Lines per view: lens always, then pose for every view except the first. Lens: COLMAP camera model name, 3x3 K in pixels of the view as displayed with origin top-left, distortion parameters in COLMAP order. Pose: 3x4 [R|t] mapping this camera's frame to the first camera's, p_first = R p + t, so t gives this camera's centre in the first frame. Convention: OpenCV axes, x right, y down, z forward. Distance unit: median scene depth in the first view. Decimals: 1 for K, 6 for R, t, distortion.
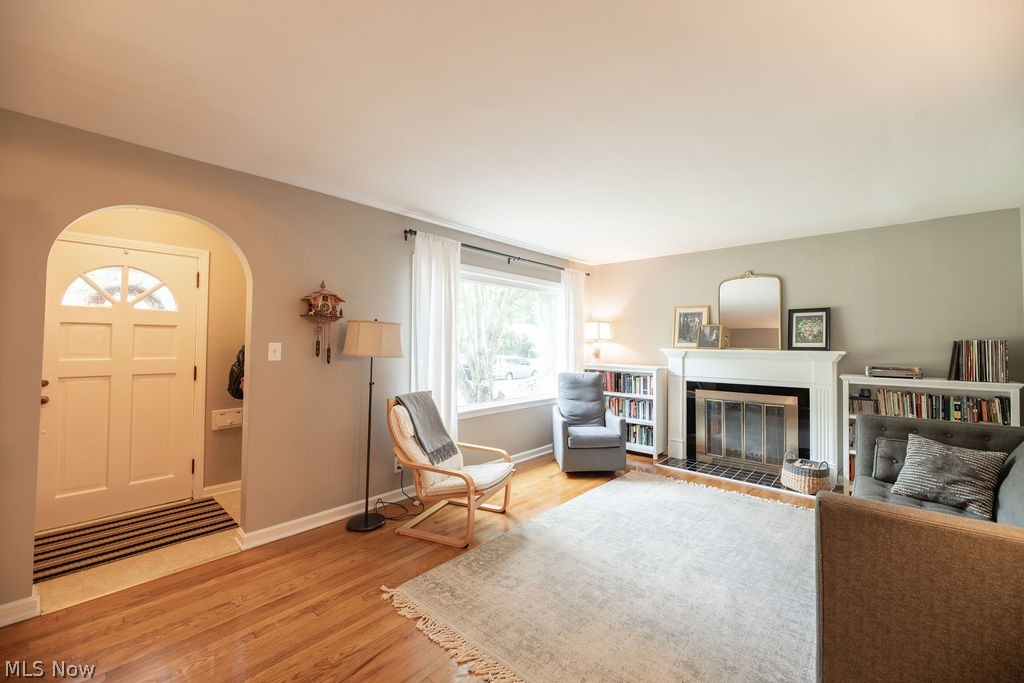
lens RADIAL K [[402.9, 0, 496.6], [0, 402.9, 334.2], [0, 0, 1]] dist [0.001905, -0.003905]
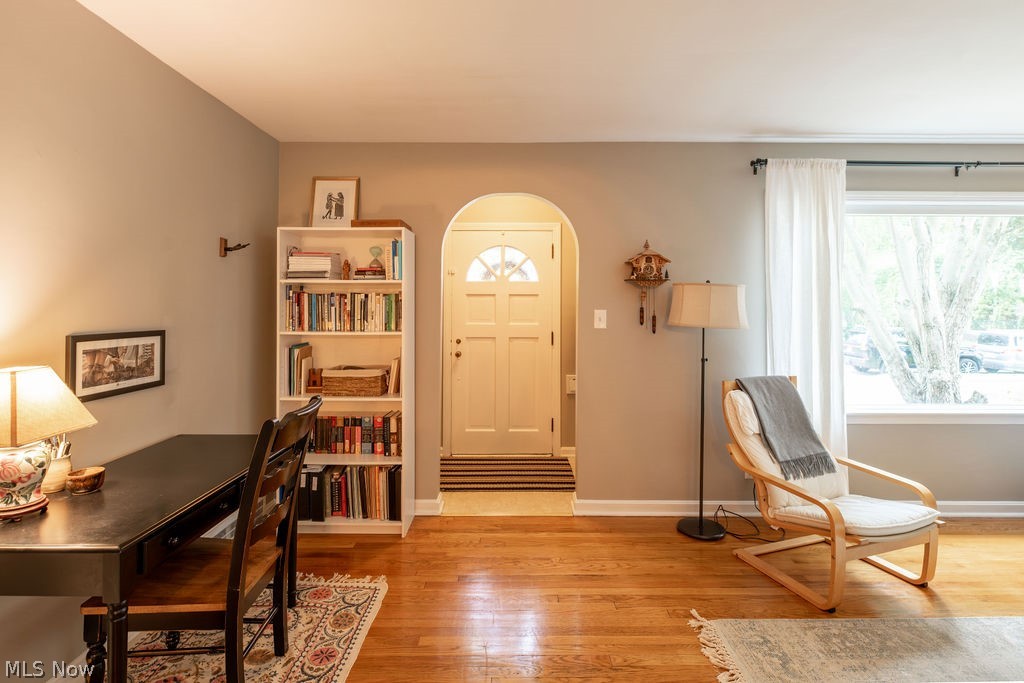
lens RADIAL K [[477.4, 0, 510.7], [0, 477.4, 299.5], [0, 0, 1]] dist [-0.002716, -0.000918]
pose [[0.688506, -0.018030, -0.725006, 0.112036], [0.018229, 0.999805, -0.007553, 0.000917], [0.725001, -0.008016, 0.688701, 0.051421]]
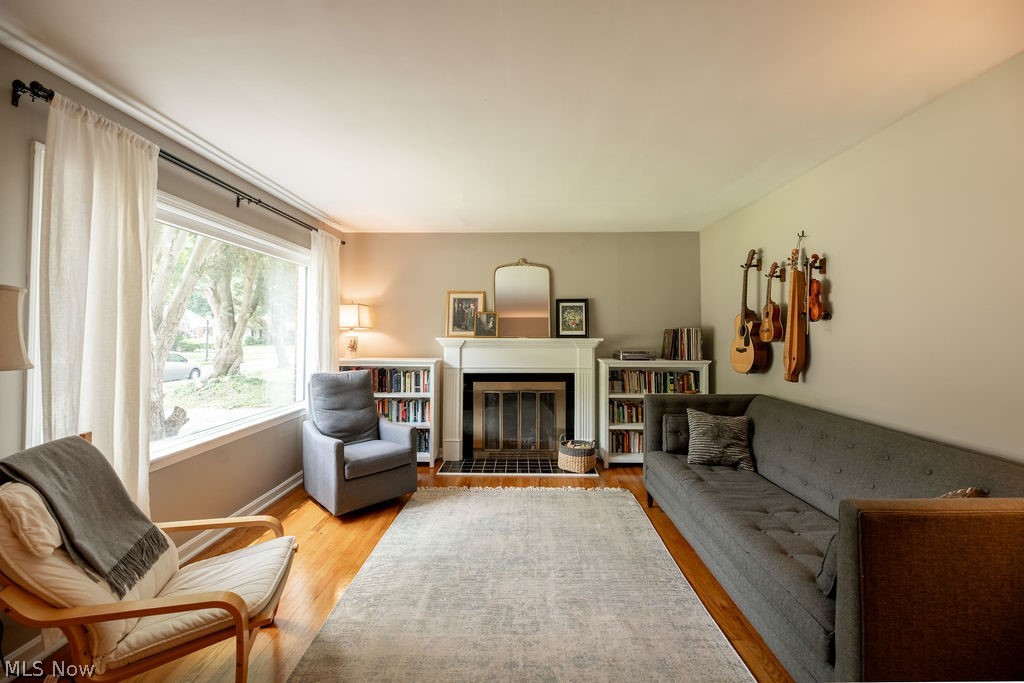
lens RADIAL K [[428.9, 0, 506.8], [0, 428.9, 322.6], [0, 0, 1]] dist [0.000843, -0.004982]
pose [[0.744075, 0.009358, 0.668031, -0.140565], [-0.010736, 0.999940, -0.002048, 0.004261], [-0.668010, -0.005648, 0.744131, 0.298900]]
